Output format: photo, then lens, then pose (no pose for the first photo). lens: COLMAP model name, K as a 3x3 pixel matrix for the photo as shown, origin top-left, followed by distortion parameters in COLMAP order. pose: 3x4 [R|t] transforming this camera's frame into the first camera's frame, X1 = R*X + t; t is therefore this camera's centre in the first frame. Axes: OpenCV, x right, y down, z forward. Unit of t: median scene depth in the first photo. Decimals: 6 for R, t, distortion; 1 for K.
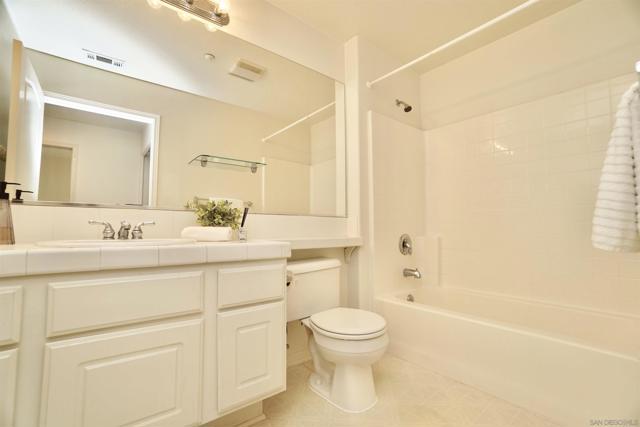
lens RADIAL K [[284.7, 0, 318.0], [0, 284.7, 213.2], [0, 0, 1]] dist [-0.048077, 0.017416]
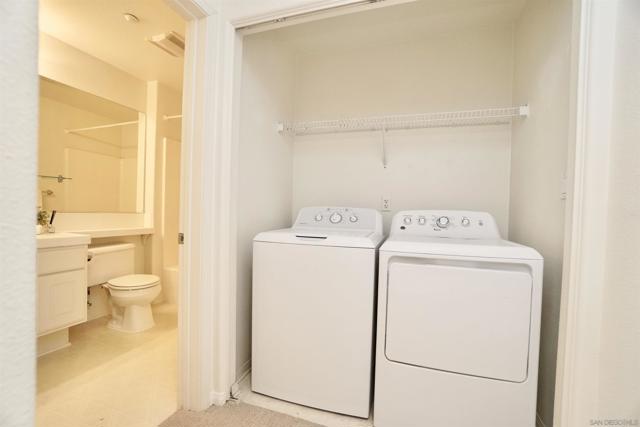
lens RADIAL K [[284.7, 0, 318.0], [0, 284.7, 213.2], [0, 0, 1]] dist [-0.048077, 0.017416]
pose [[0.848101, 0.016040, 0.529592, 0.131670], [-0.051978, 0.997239, 0.053035, -0.139473], [-0.527279, -0.072506, 0.846593, -0.835601]]
